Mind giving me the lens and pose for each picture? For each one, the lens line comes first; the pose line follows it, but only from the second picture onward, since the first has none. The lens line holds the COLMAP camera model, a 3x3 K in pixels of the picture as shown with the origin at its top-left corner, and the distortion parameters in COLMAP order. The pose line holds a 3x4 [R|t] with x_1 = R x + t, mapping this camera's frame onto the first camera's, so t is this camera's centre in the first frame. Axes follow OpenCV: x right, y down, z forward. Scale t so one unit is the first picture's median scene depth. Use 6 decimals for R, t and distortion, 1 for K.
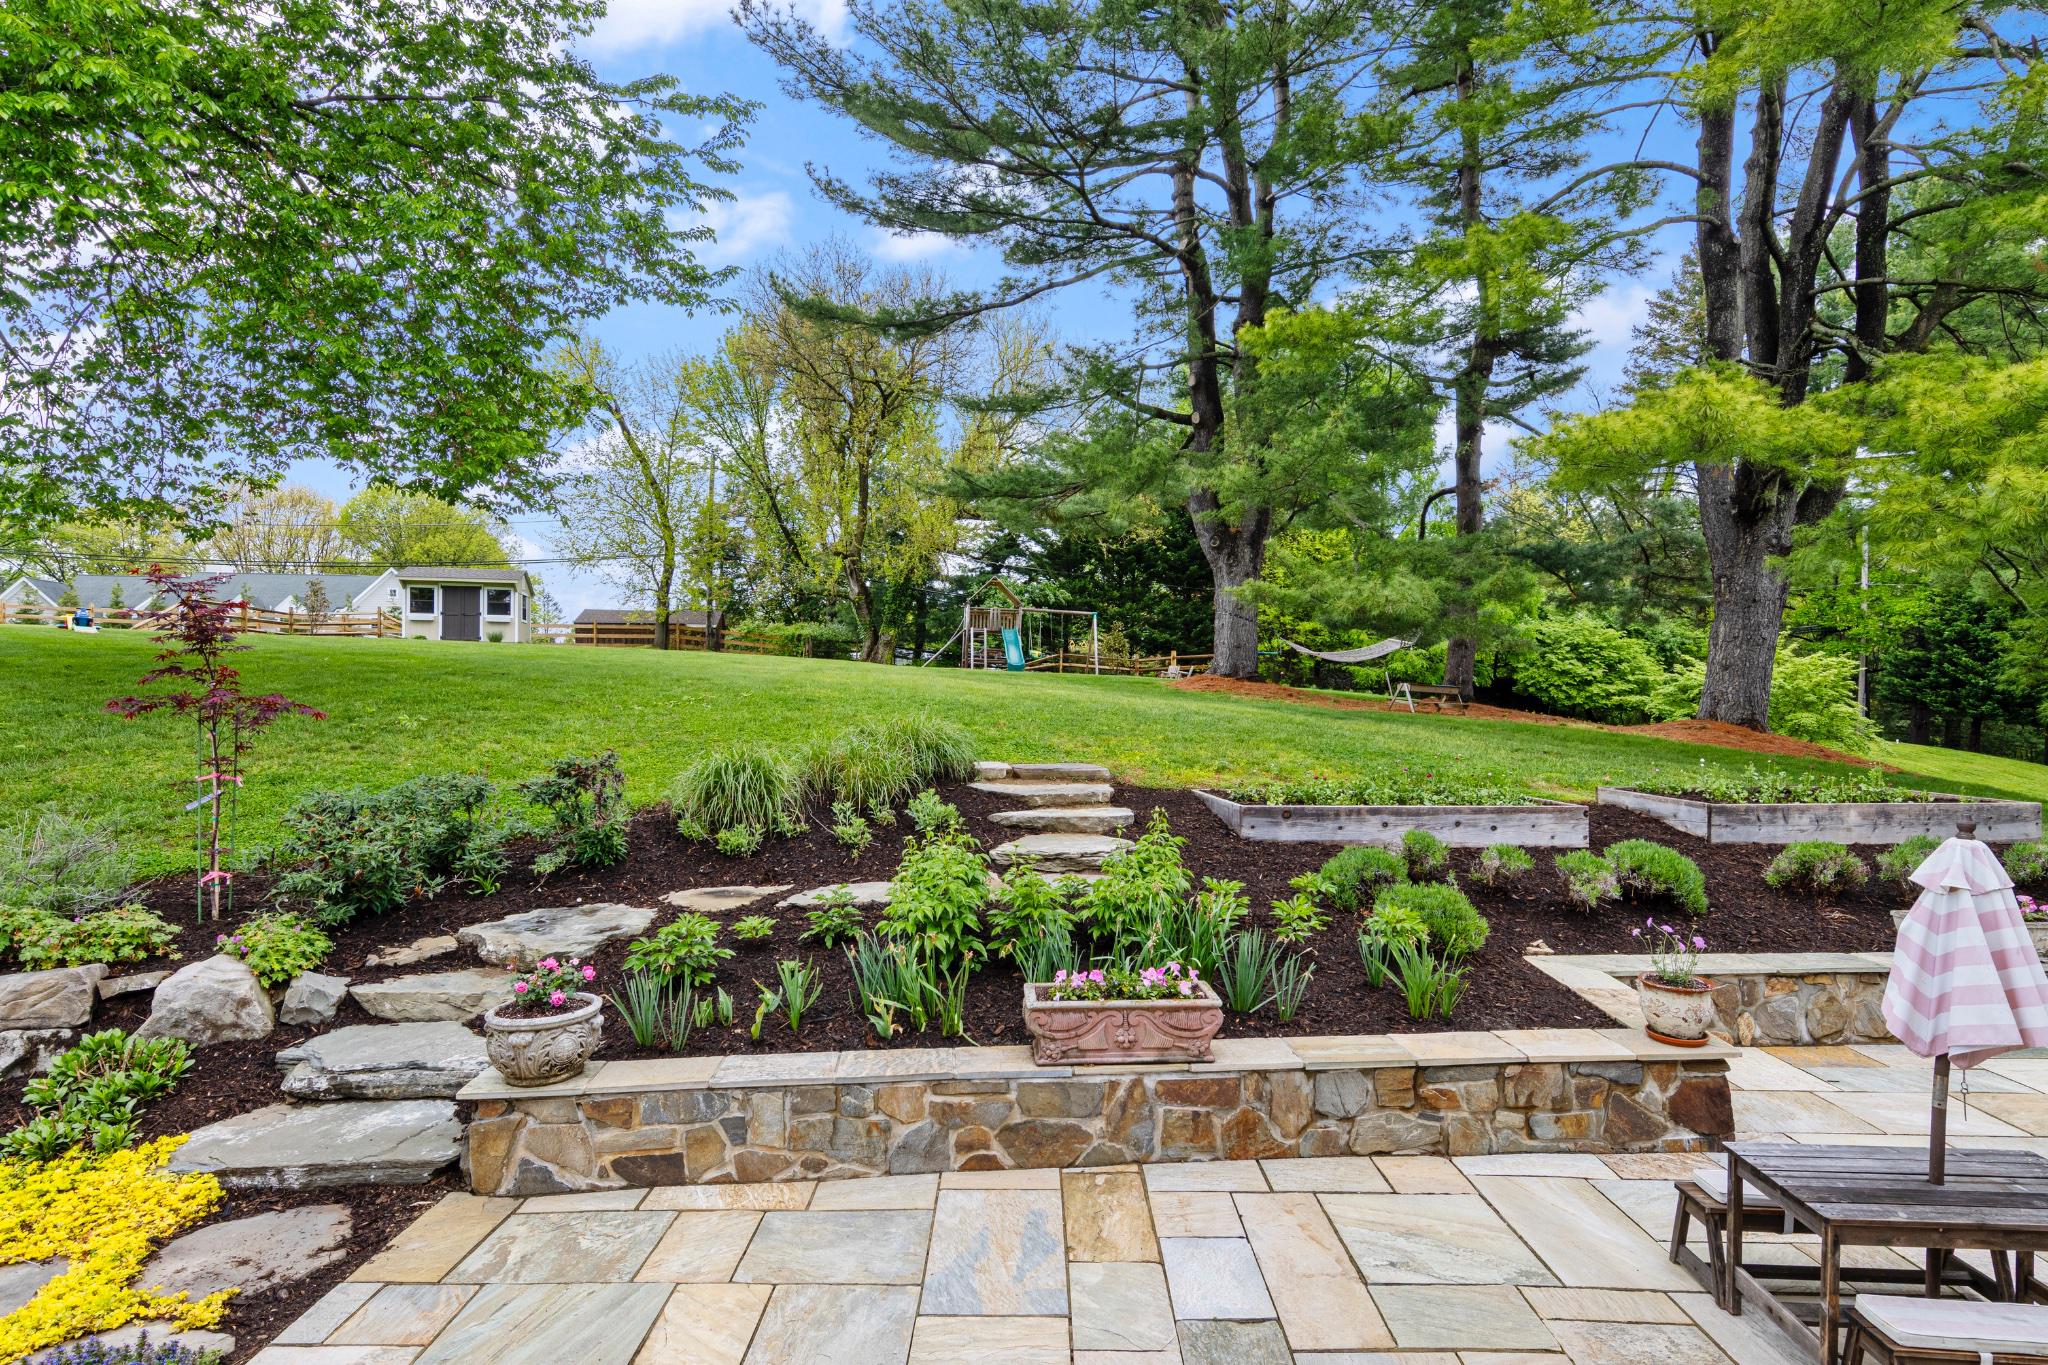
lens RADIAL K [[1049.4, 0, 1024.0], [0, 1049.4, 682.5], [0, 0, 1]] dist [0.009696, 0.000190]
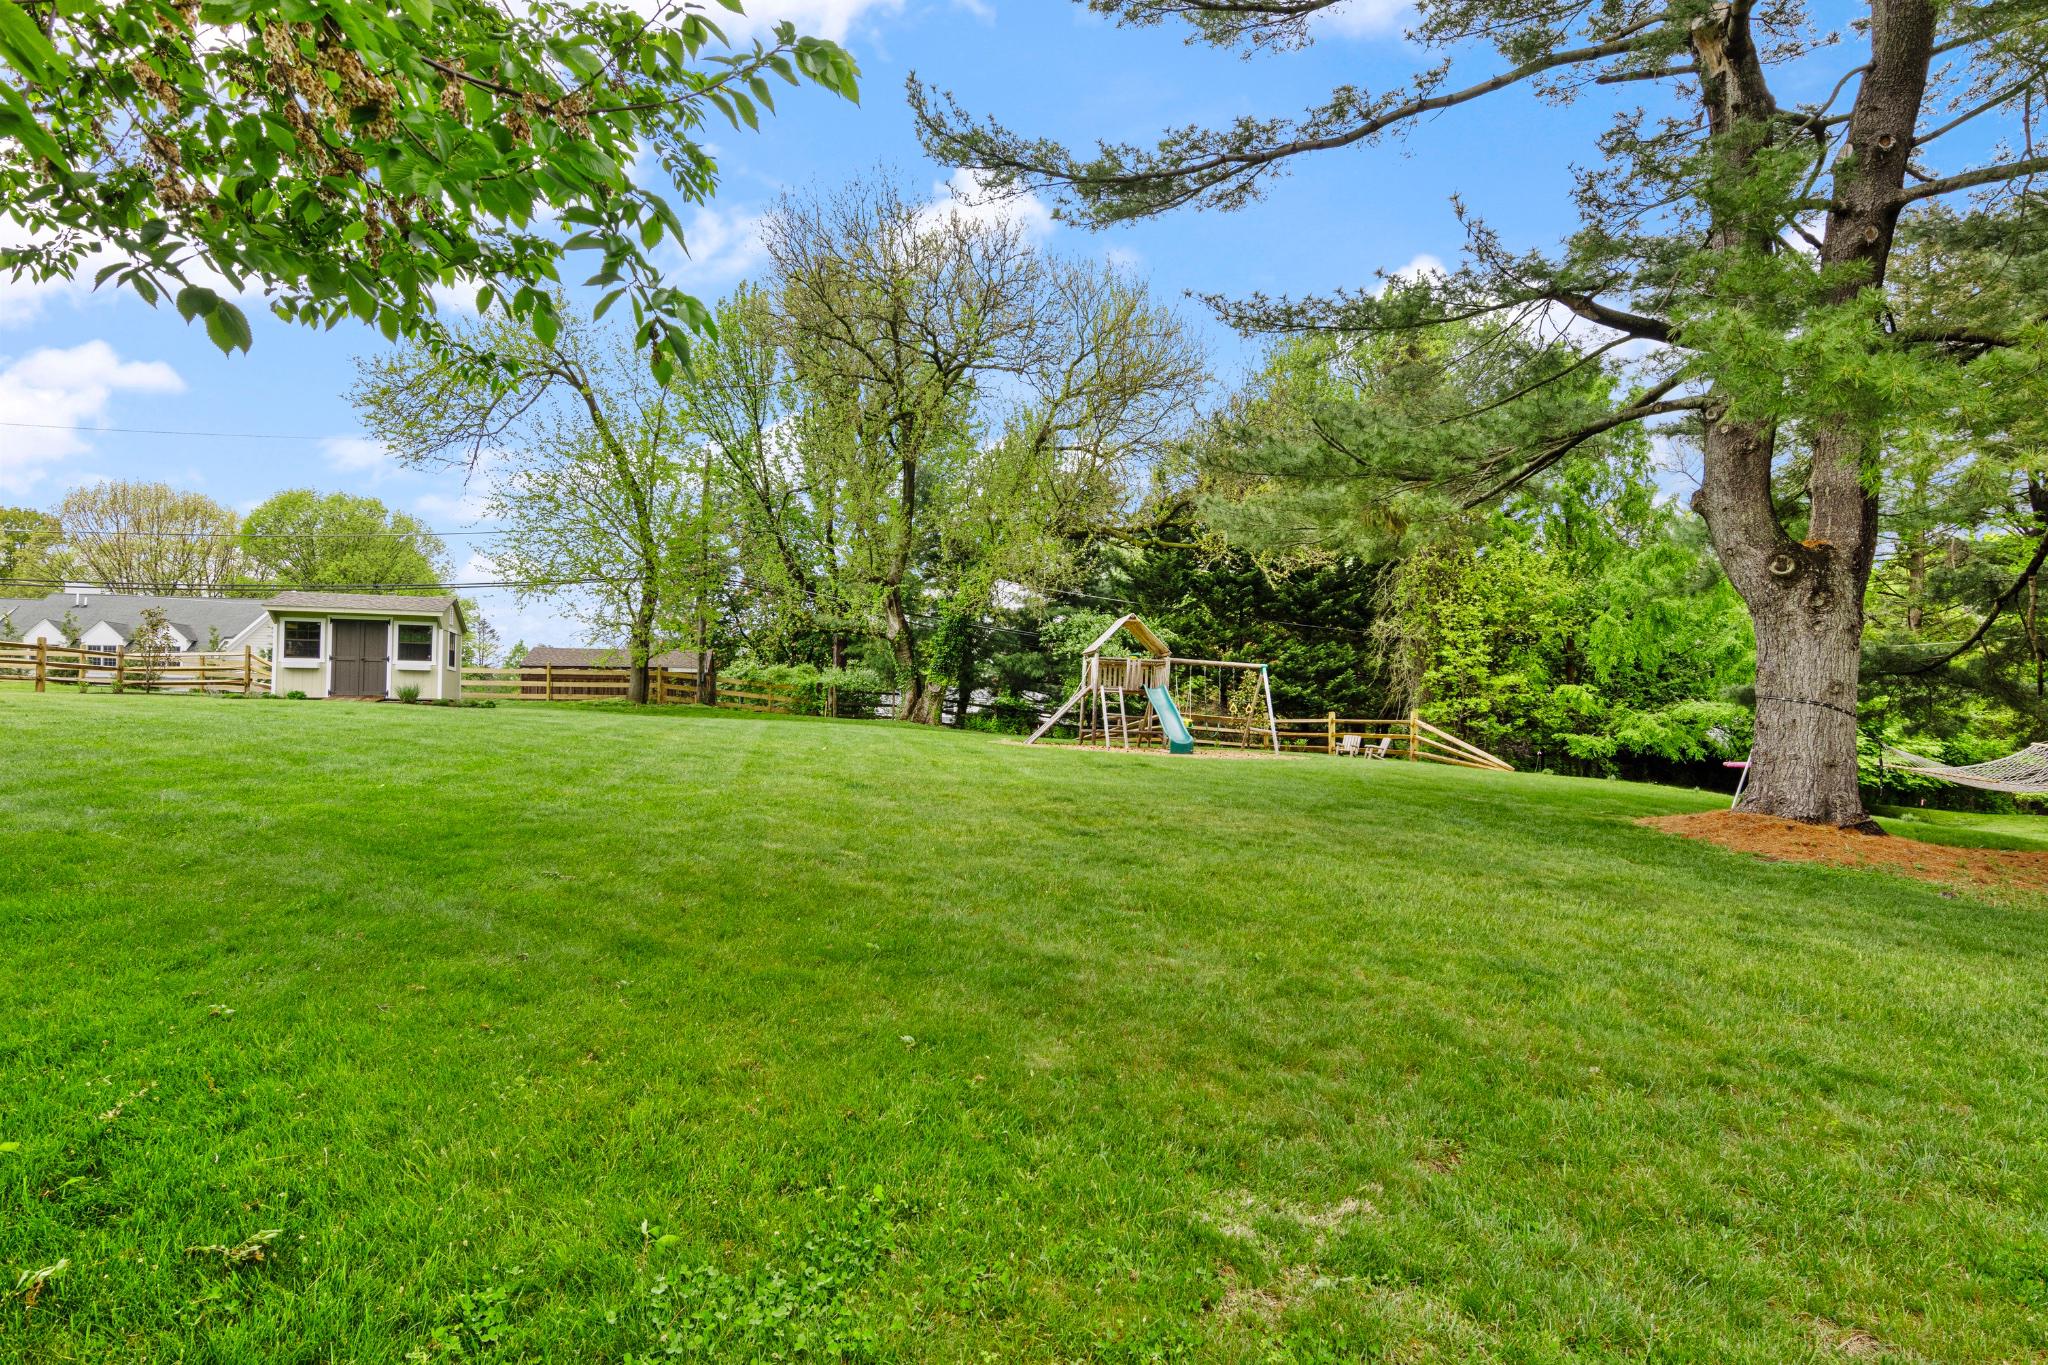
lens RADIAL K [[1049.4, 0, 1024.0], [0, 1049.4, 682.5], [0, 0, 1]] dist [0.009696, 0.000190]
pose [[0.998673, 0.005436, 0.051206, -0.111126], [-0.004115, 0.999657, -0.025877, -0.029148], [-0.051329, 0.025632, 0.998353, 0.240082]]
